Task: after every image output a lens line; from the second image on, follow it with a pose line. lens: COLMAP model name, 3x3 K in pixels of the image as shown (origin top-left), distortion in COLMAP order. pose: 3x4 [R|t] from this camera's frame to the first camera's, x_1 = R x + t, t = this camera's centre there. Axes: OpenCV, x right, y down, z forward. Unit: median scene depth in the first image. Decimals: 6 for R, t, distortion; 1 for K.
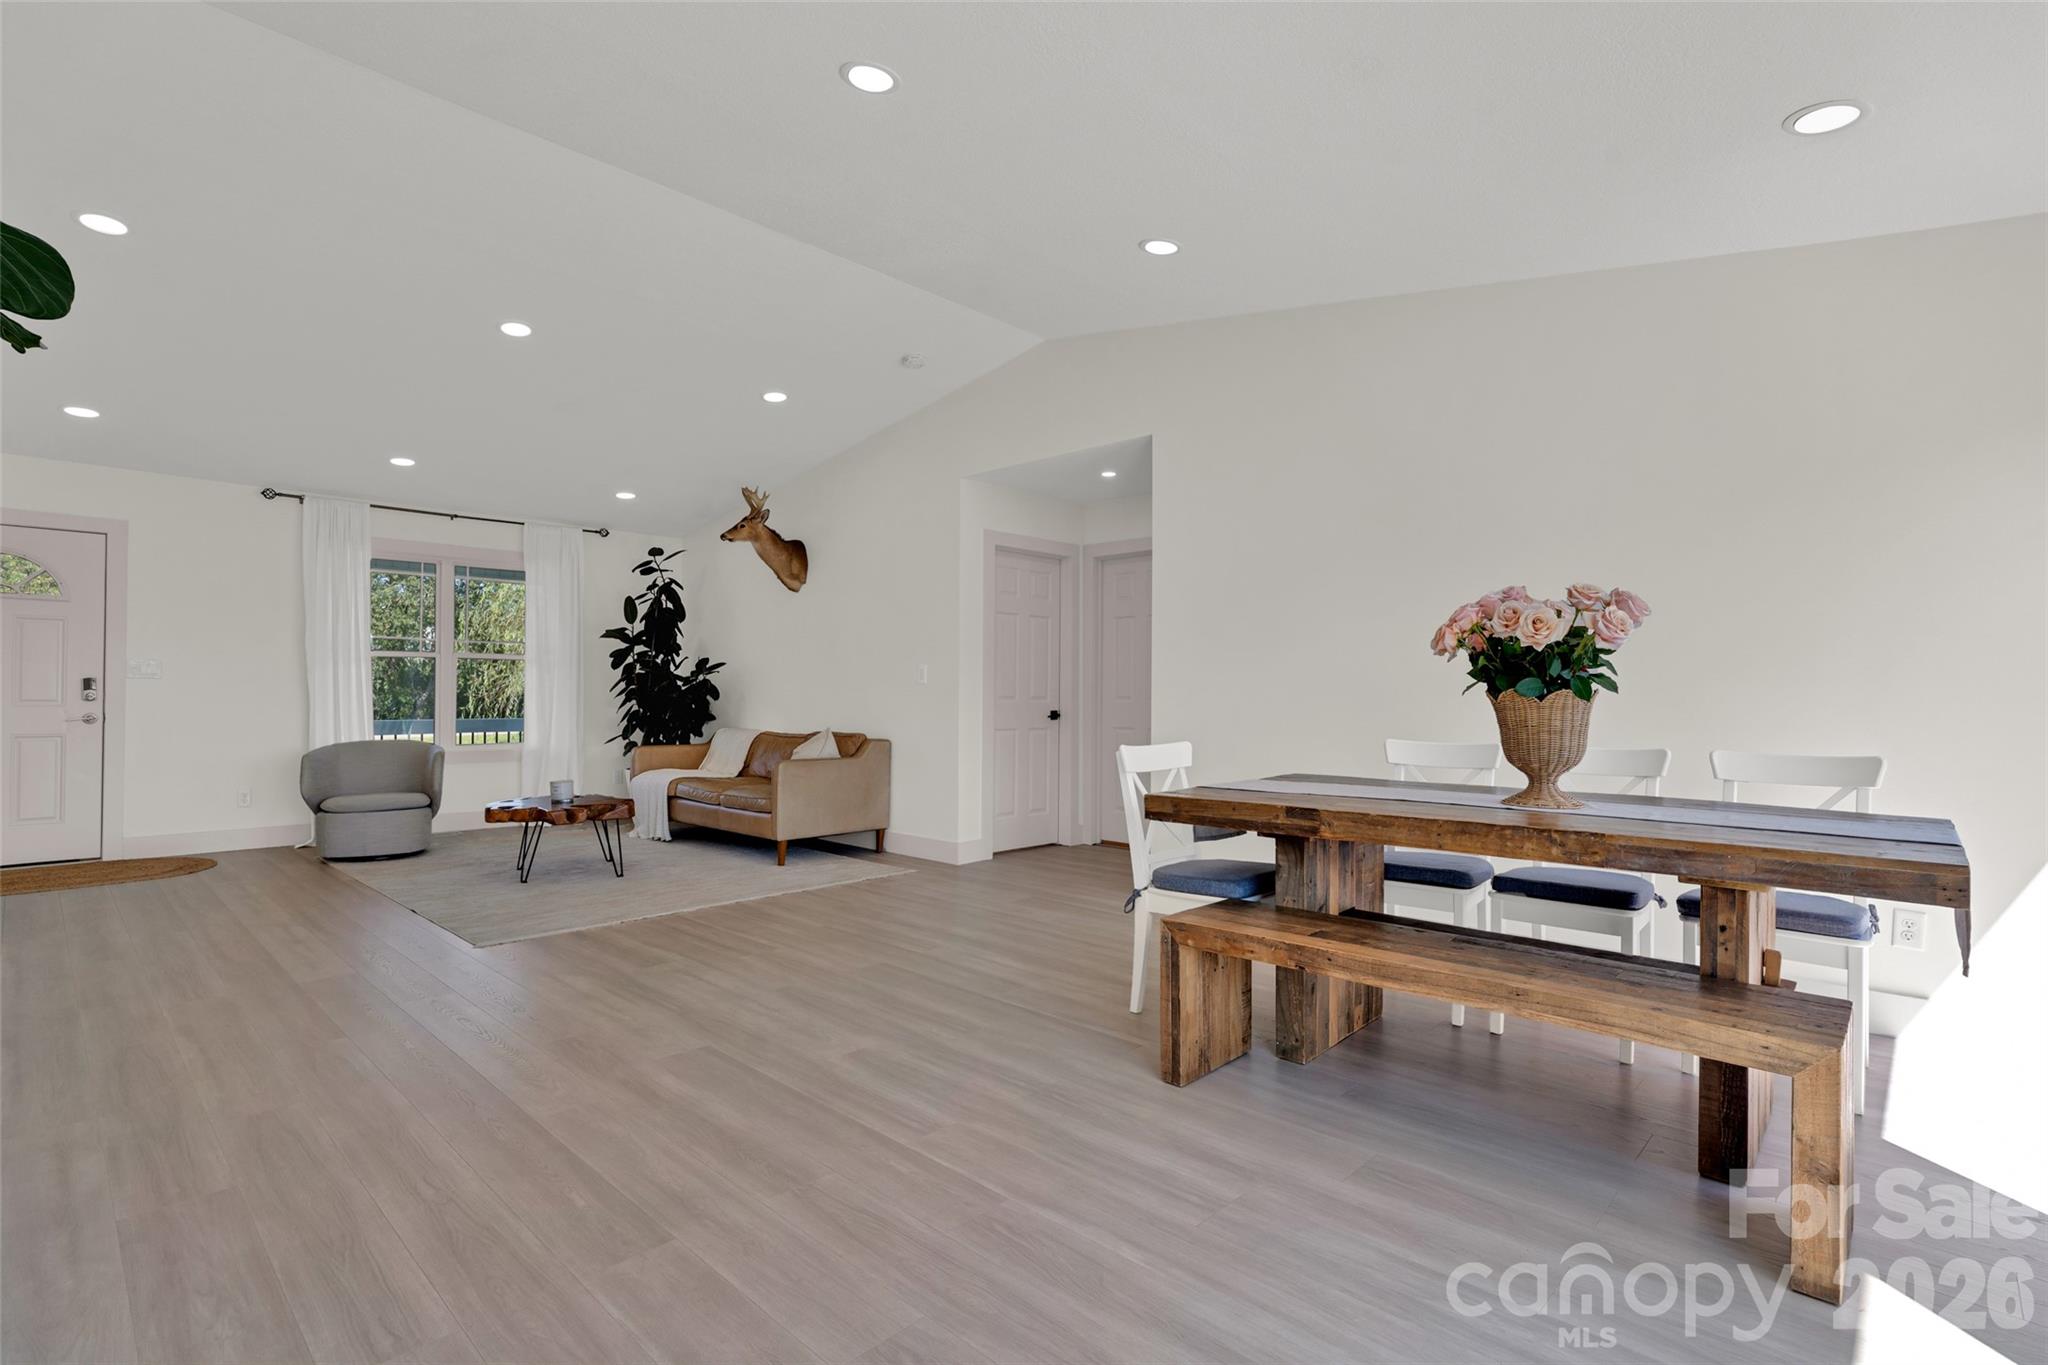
lens RADIAL K [[956.5, 0, 1031.4], [0, 956.5, 697.9], [0, 0, 1]] dist [-0.011310, -0.000702]
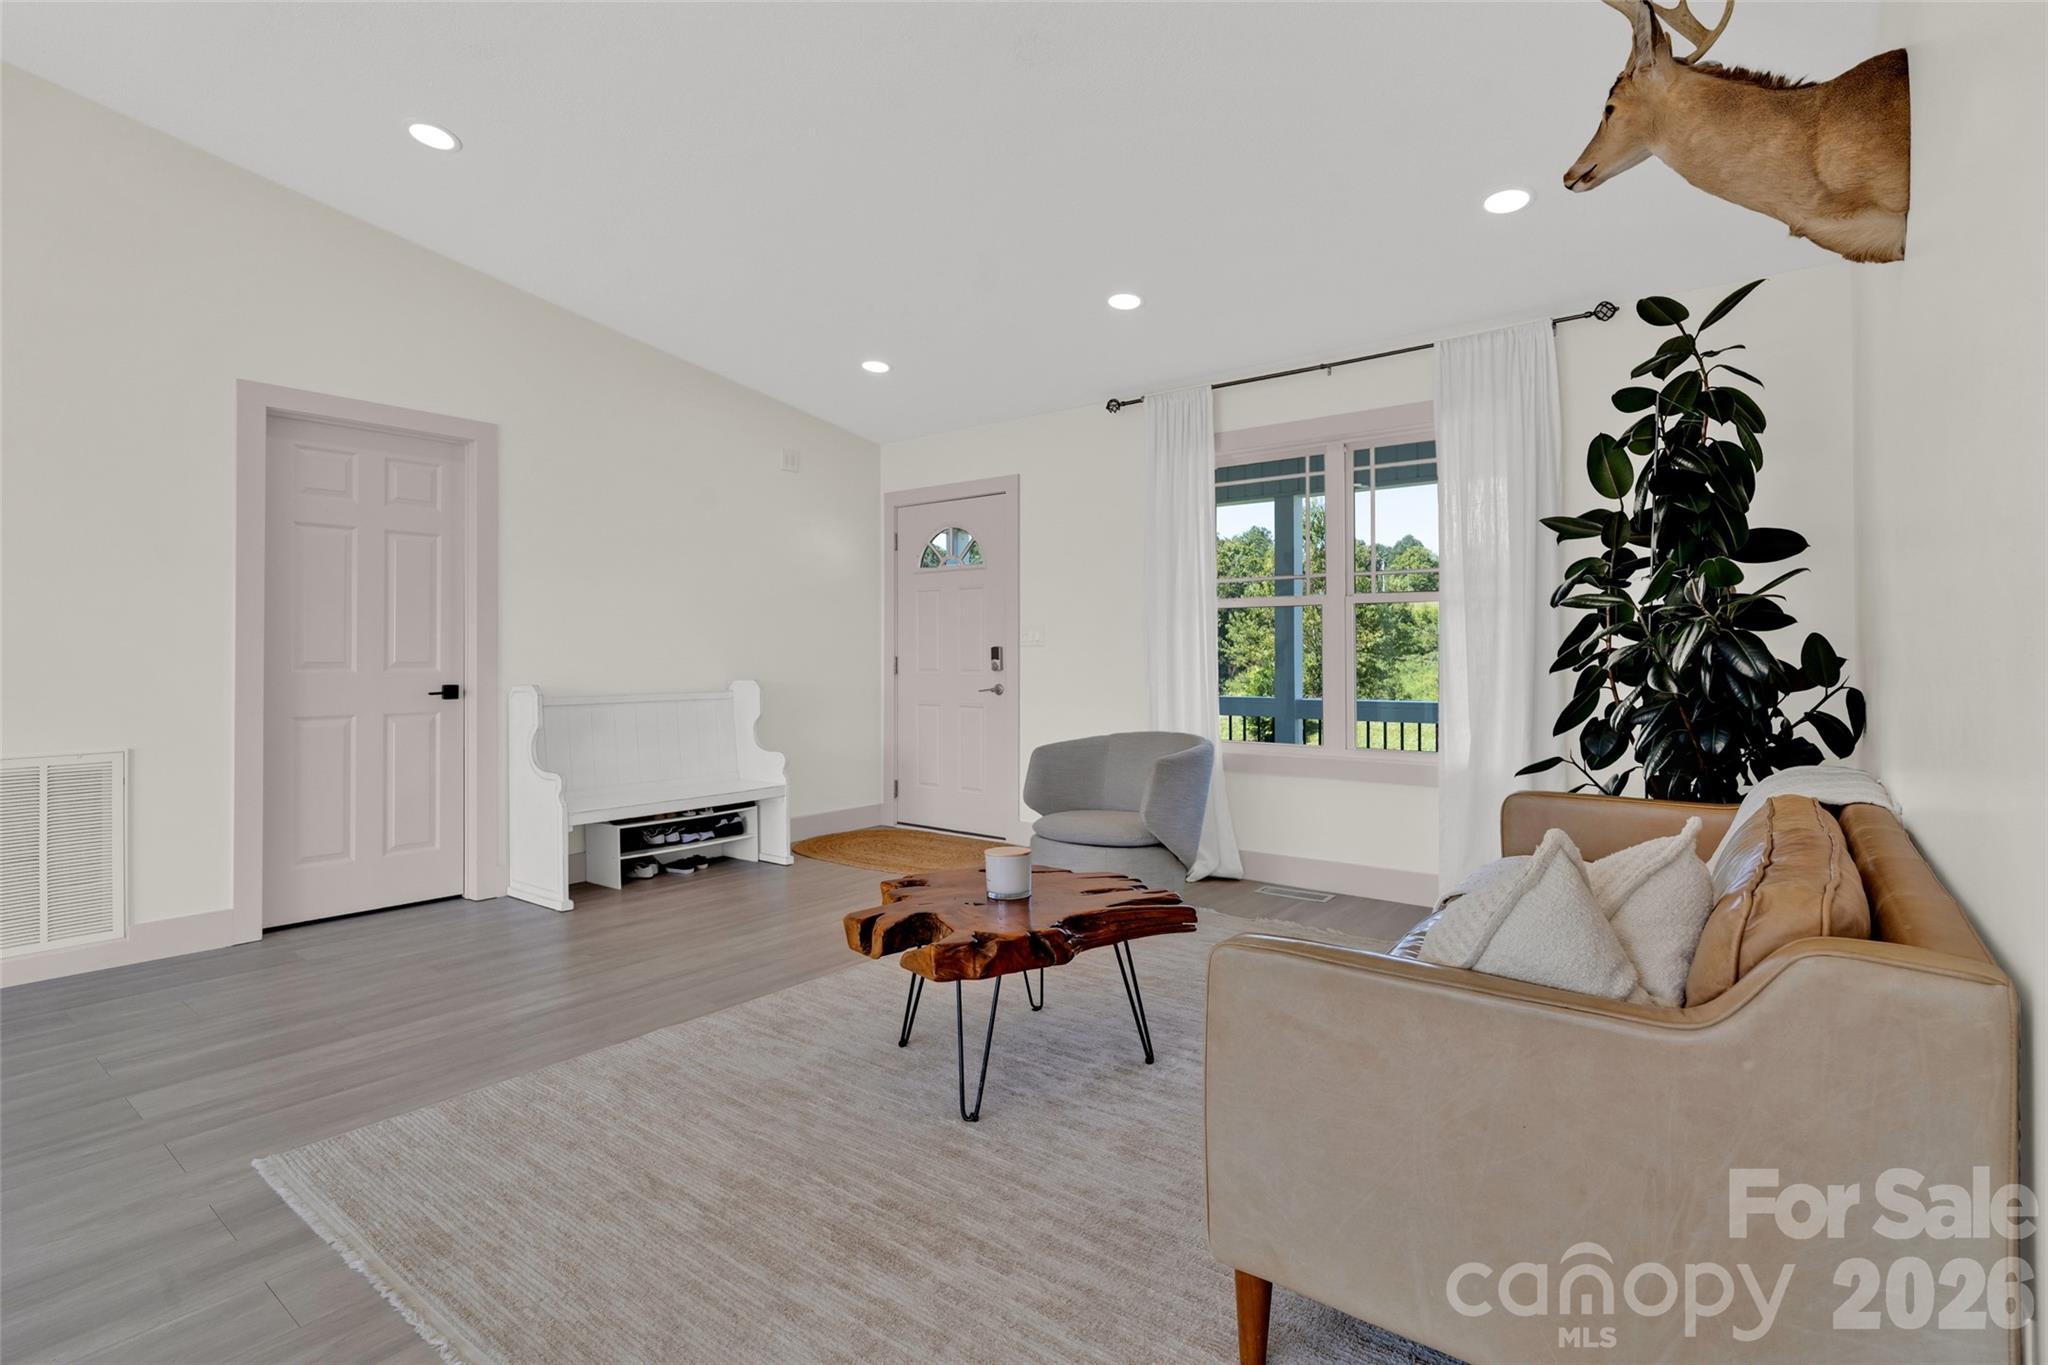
lens RADIAL K [[956.5, 0, 1028.8], [0, 956.5, 662.5], [0, 0, 1]] dist [-0.011310, -0.000702]
pose [[0.096481, -0.001371, -0.995334, -0.018092], [-0.000080, 0.999999, -0.001386, -0.002979], [0.995335, 0.000214, 0.096481, 0.755483]]
